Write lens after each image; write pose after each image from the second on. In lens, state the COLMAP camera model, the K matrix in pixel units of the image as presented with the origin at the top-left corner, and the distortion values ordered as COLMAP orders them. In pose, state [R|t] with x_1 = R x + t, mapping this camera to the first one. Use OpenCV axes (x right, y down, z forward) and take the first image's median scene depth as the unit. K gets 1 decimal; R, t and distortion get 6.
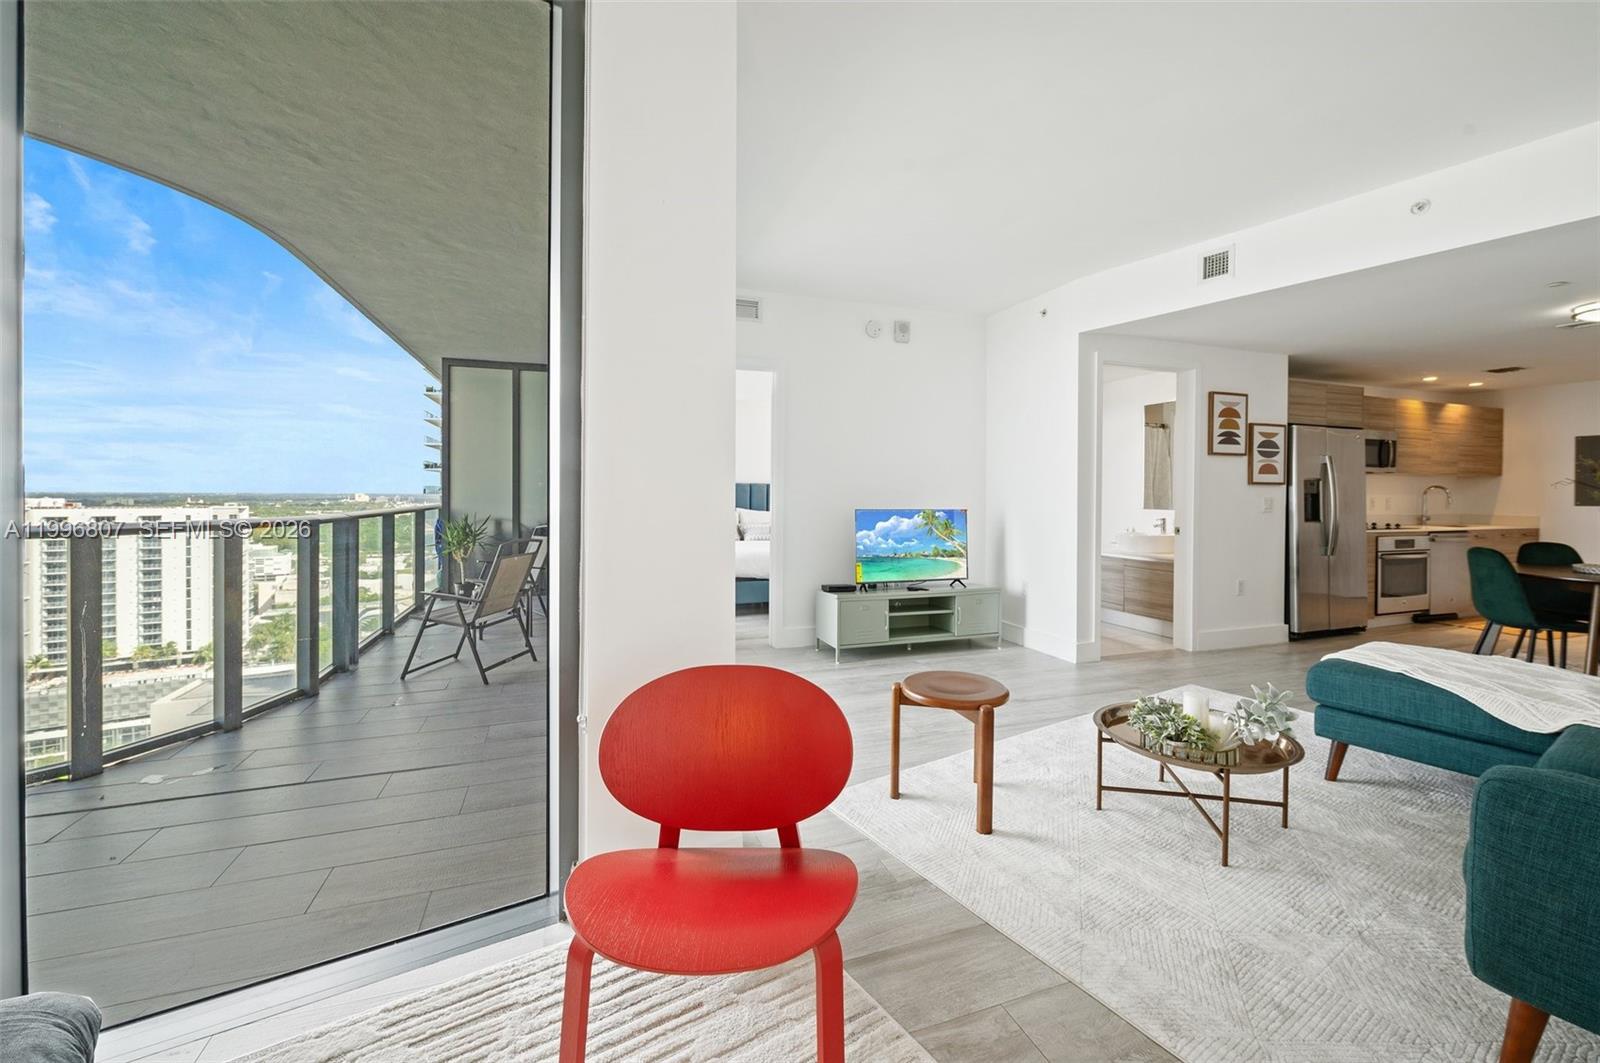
lens RADIAL K [[639.6, 0, 799.7], [0, 639.6, 498.5], [0, 0, 1]] dist [-0.001851, -0.000399]
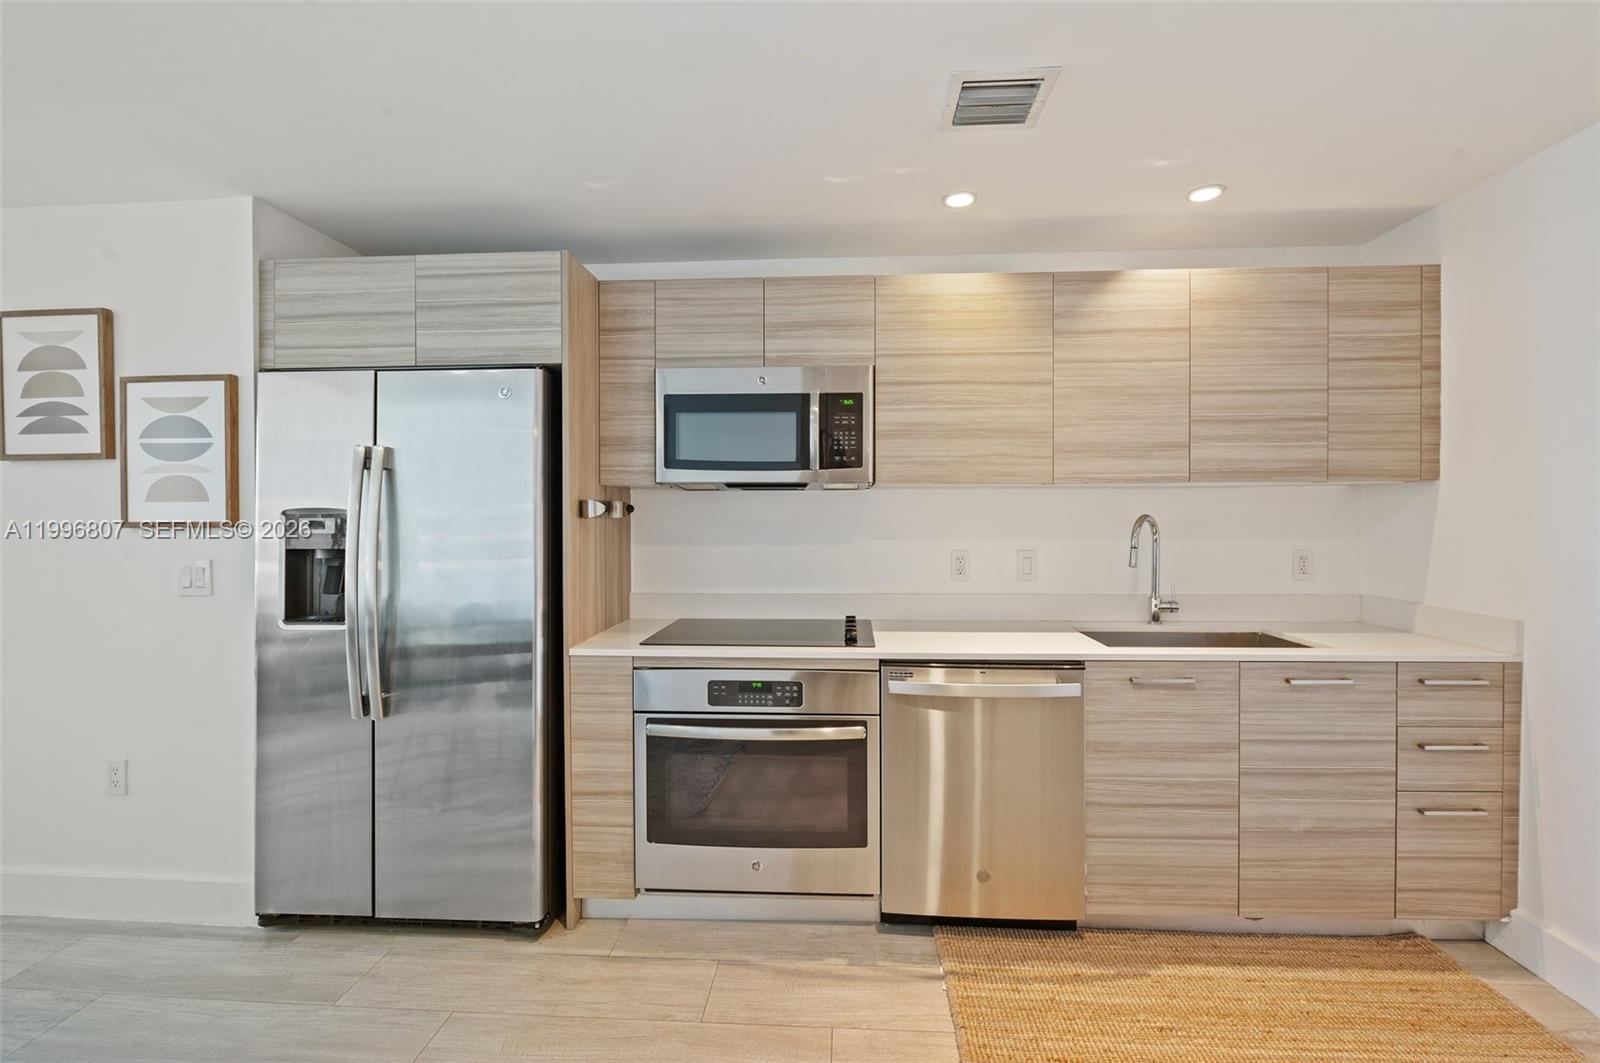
lens RADIAL K [[687.3, 0, 801.4], [0, 687.3, 522.4], [0, 0, 1]] dist [-0.004542, -0.000547]
pose [[0.918694, -0.006964, -0.394909, 1.305152], [0.007142, 0.999974, -0.001019, -0.022802], [0.394905, -0.001884, 0.918720, 0.788174]]
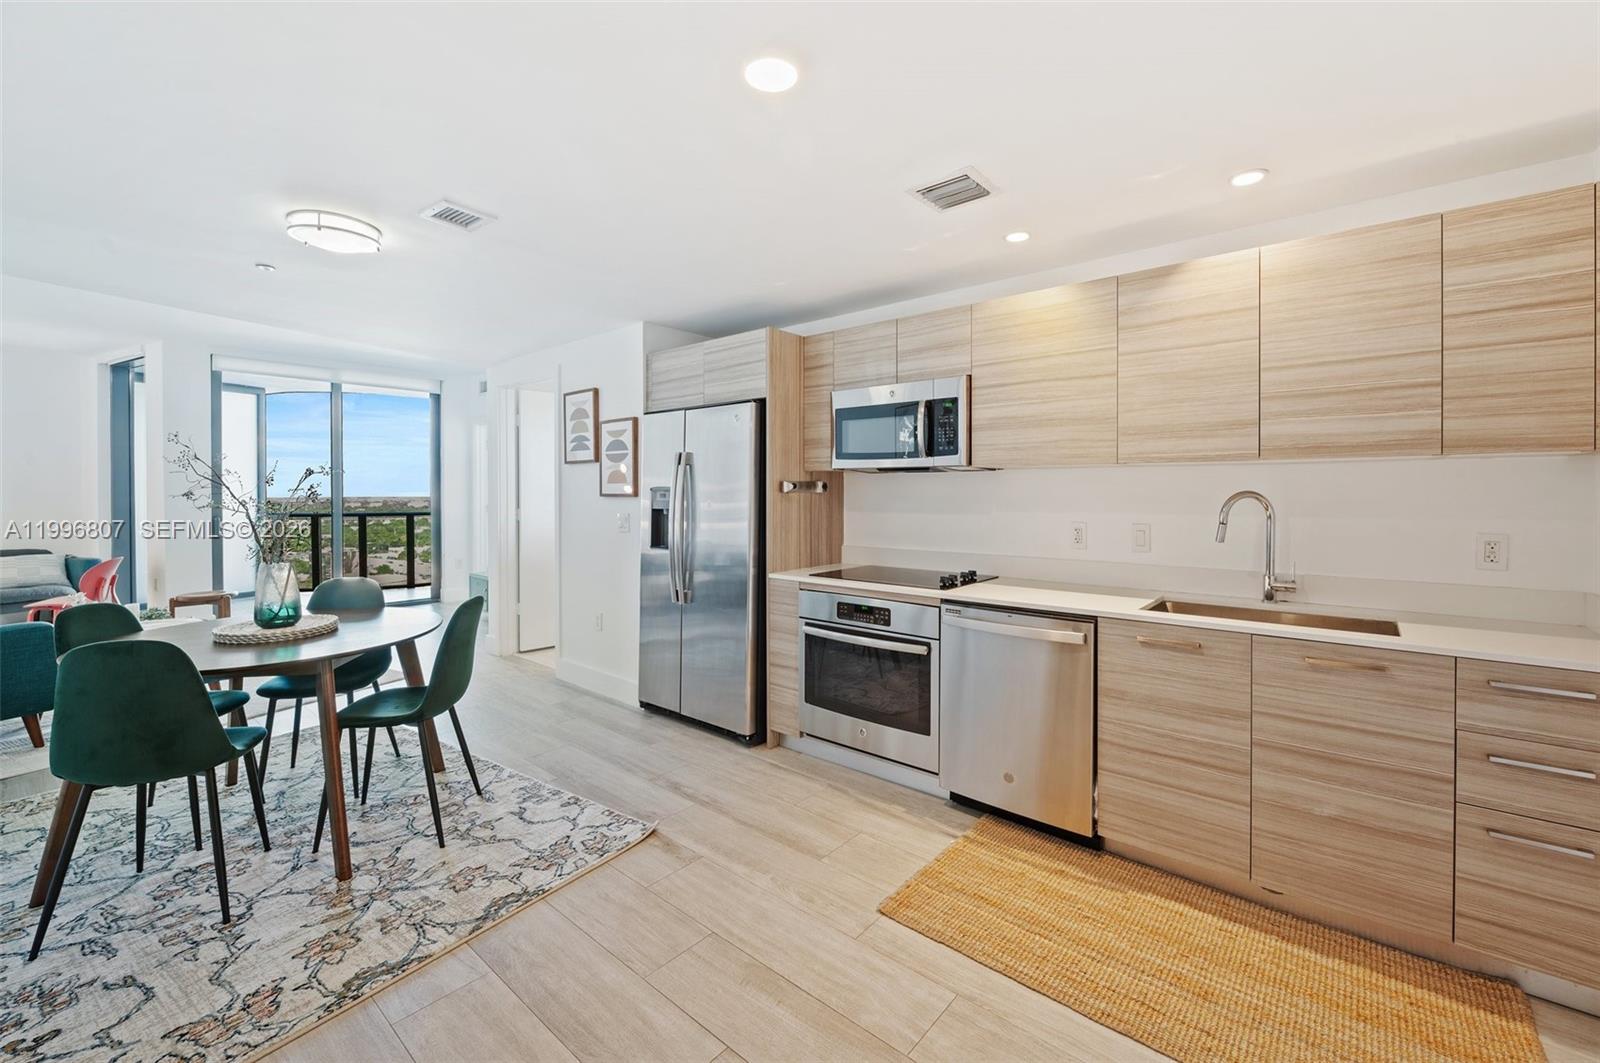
lens RADIAL K [[653.5, 0, 804.4], [0, 653.5, 495.2], [0, 0, 1]] dist [-0.000684, -0.000458]
pose [[0.499169, -0.002318, -0.866502, 1.595578], [-0.001304, 0.999993, -0.003427, -0.022070], [0.866504, 0.002841, 0.499162, 0.828319]]
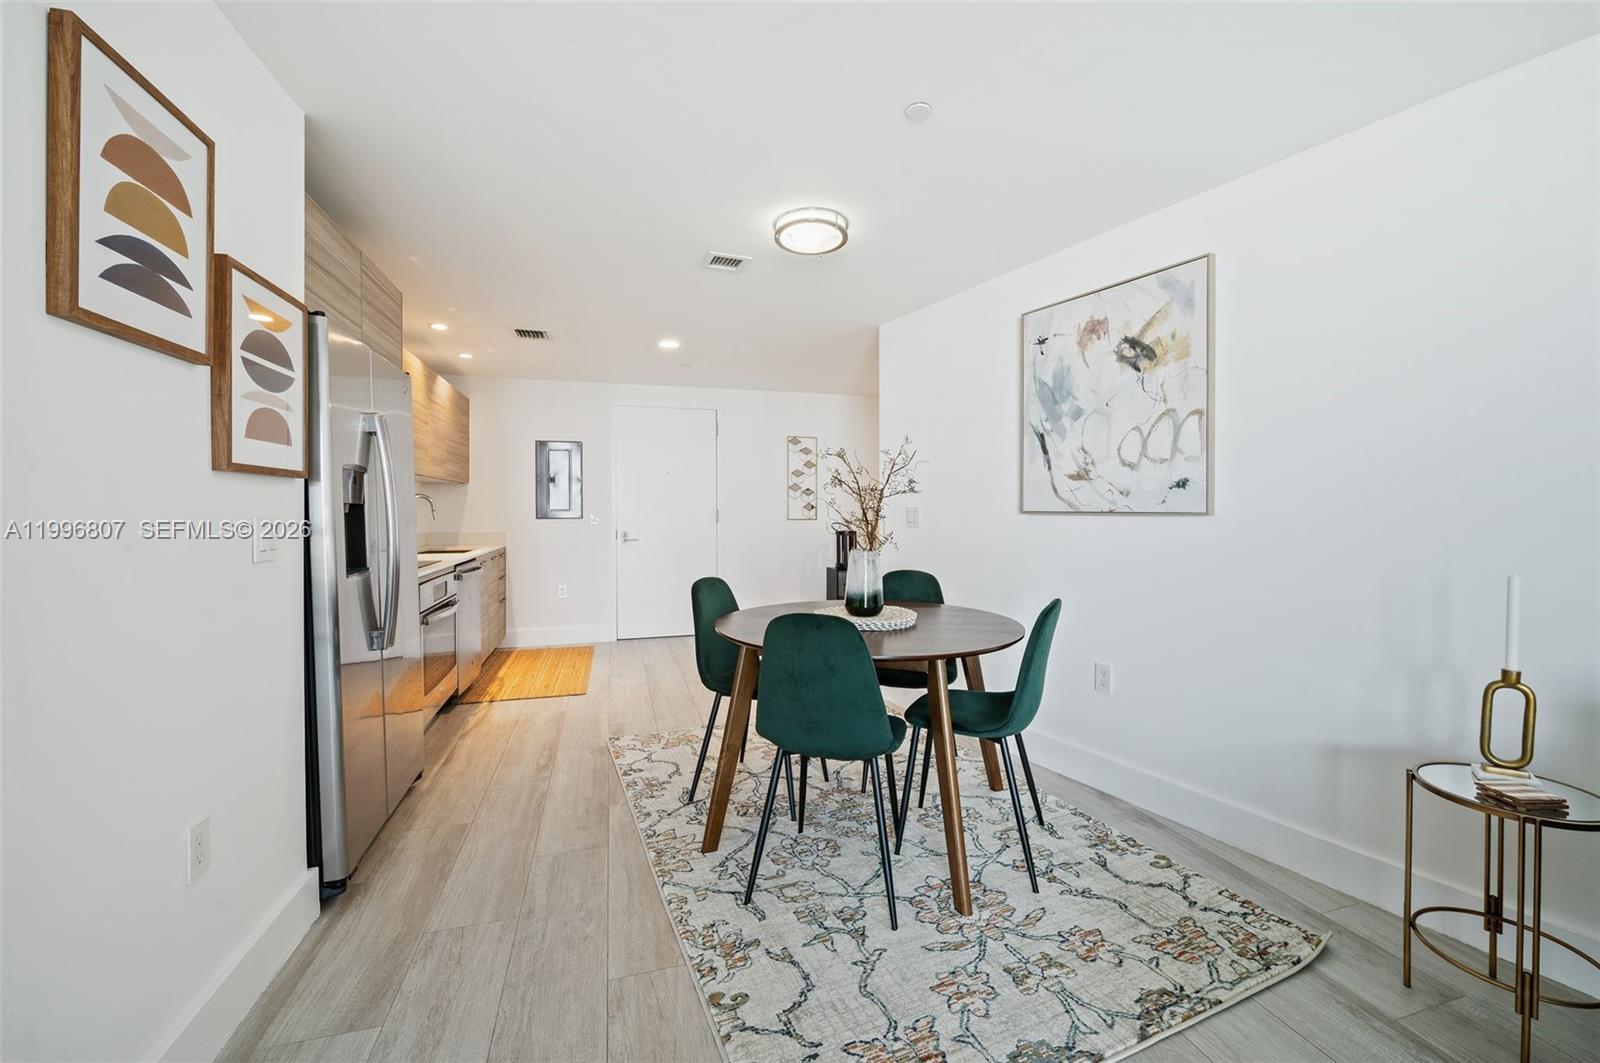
lens RADIAL K [[639.9, 0, 803.5], [0, 639.9, 512.9], [0, 0, 1]] dist [-0.024299, -0.000029]
pose [[0.049911, -0.012501, 0.998675, 0.452901], [0.009893, 0.999879, 0.012022, -0.004469], [-0.998705, 0.009280, 0.050029, 0.747545]]
